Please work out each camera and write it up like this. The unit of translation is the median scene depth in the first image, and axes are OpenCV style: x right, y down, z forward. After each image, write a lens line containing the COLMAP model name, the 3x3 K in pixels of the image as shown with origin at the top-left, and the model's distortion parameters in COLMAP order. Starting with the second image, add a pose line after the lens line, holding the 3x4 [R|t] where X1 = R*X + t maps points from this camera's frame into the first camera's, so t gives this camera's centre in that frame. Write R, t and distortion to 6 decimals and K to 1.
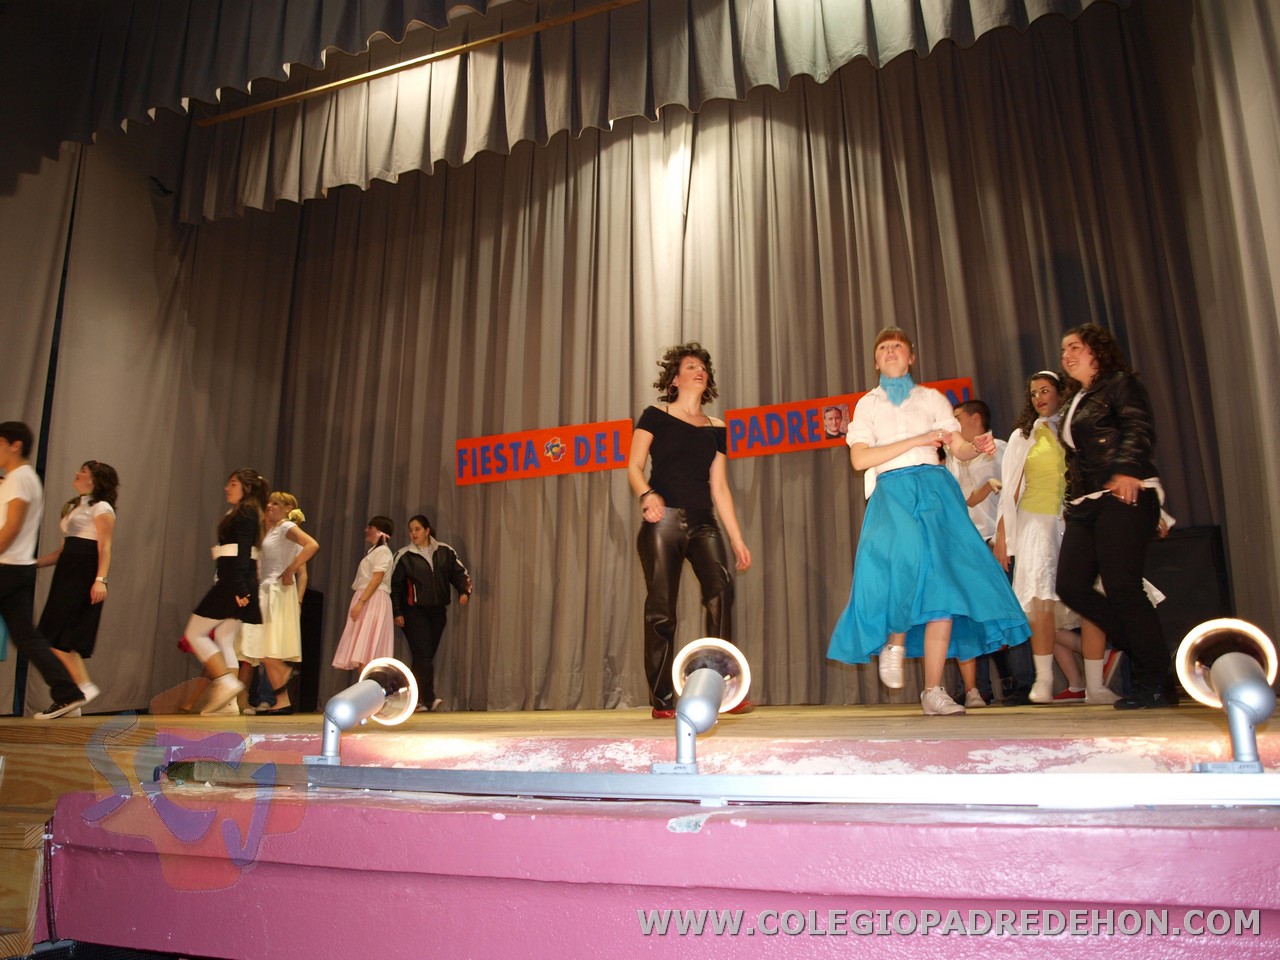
lens RADIAL K [[1073.0, 0, 632.5], [0, 1073.0, 473.5], [0, 0, 1]] dist [-0.112192, 0.119034]
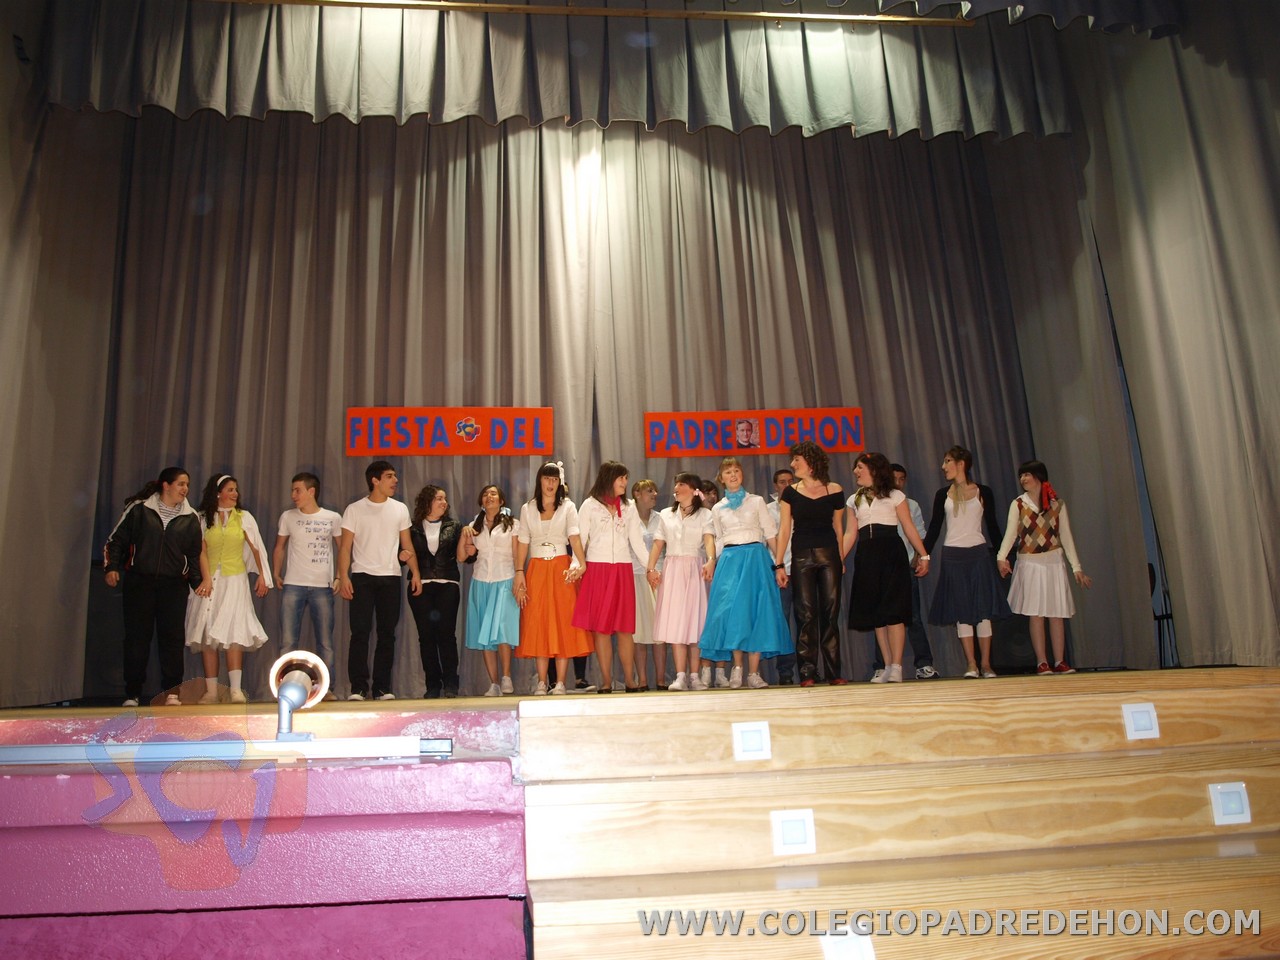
lens RADIAL K [[1064.0, 0, 630.4], [0, 1064.0, 474.5], [0, 0, 1]] dist [-0.143292, 0.136895]
pose [[0.870238, 0.088937, 0.484537, -0.421804], [-0.088724, 0.995781, -0.023427, 0.028827], [-0.484576, -0.022603, 0.874457, 0.087773]]
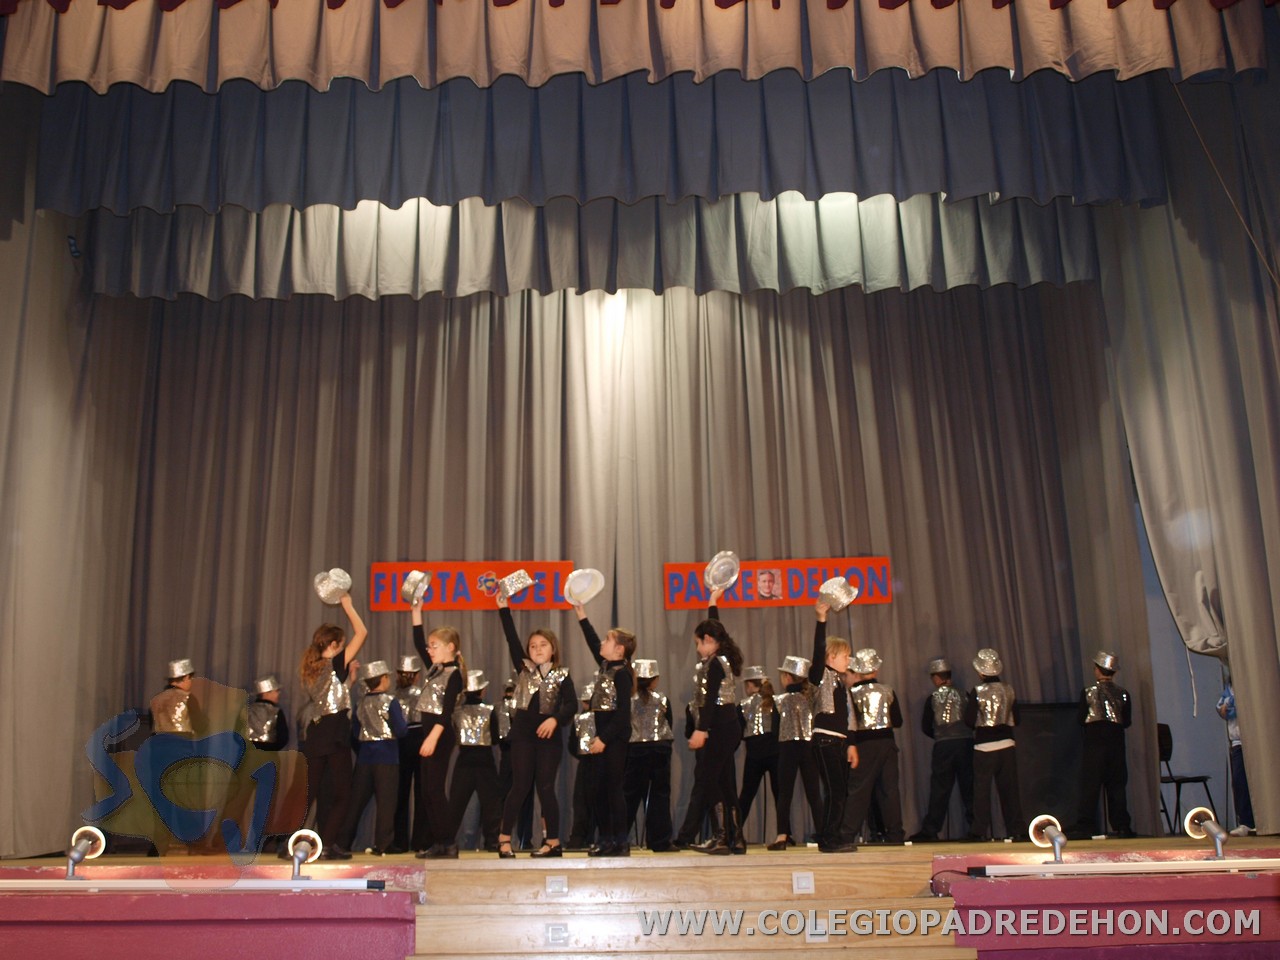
lens RADIAL K [[1472.0, 0, 640.0], [0, 1472.0, 480.0], [0, 0, 1]] dist [-0.080436, 0.026698]
pose [[0.915340, 0.100139, 0.390033, -0.501693], [-0.088188, 0.994923, -0.048479, -0.066681], [-0.392907, 0.009978, 0.919524, -0.319785]]
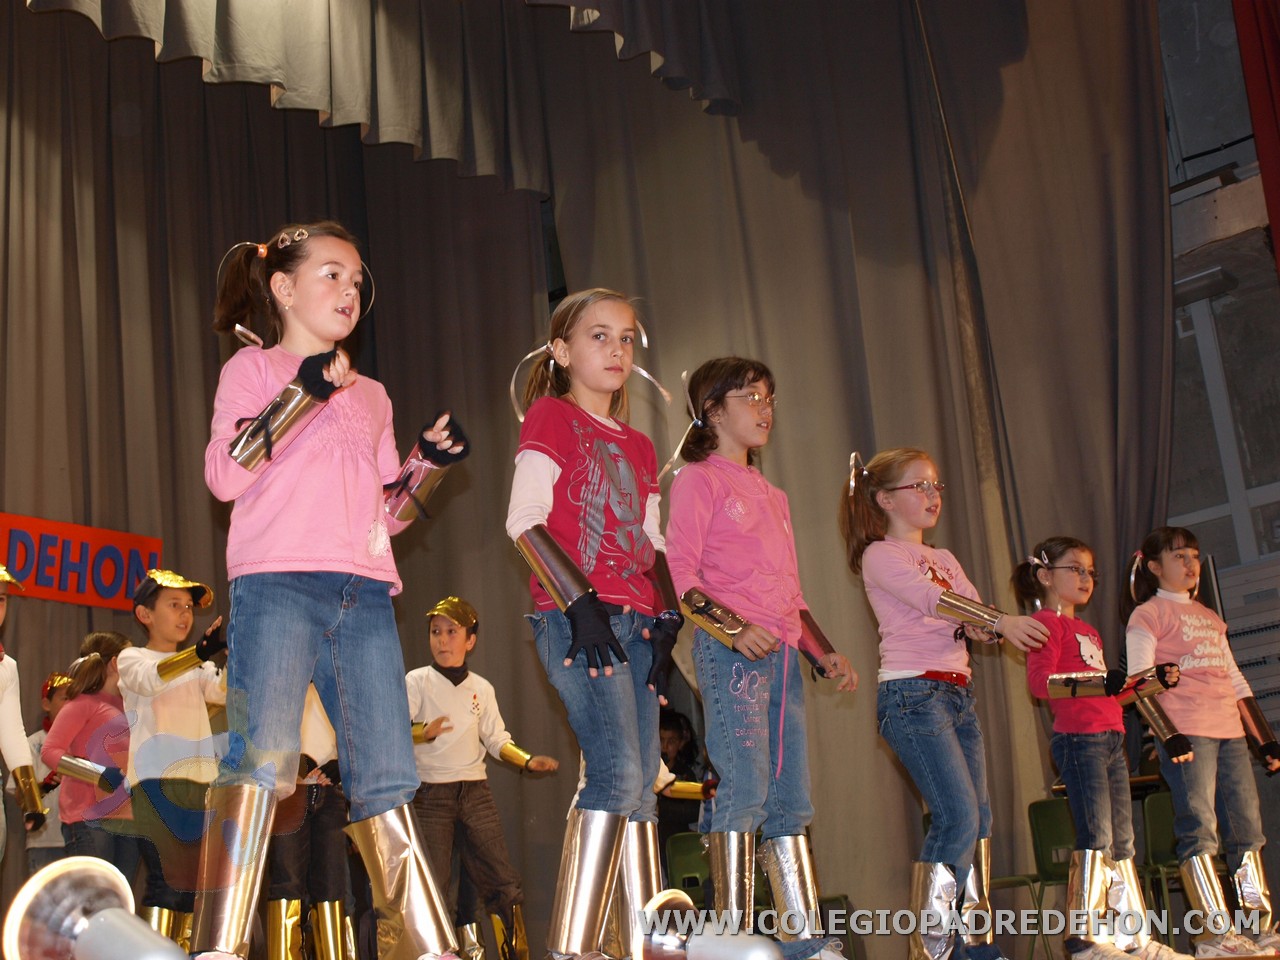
lens RADIAL K [[1820.7, 0, 640.0], [0, 1820.7, 480.0], [0, 0, 1]] dist [-0.046882, -0.020396]
pose [[0.307069, 0.271096, 0.912259, -0.621334], [-0.162751, 0.959407, -0.230324, 0.085436], [-0.937668, -0.077746, 0.338725, 0.273658]]
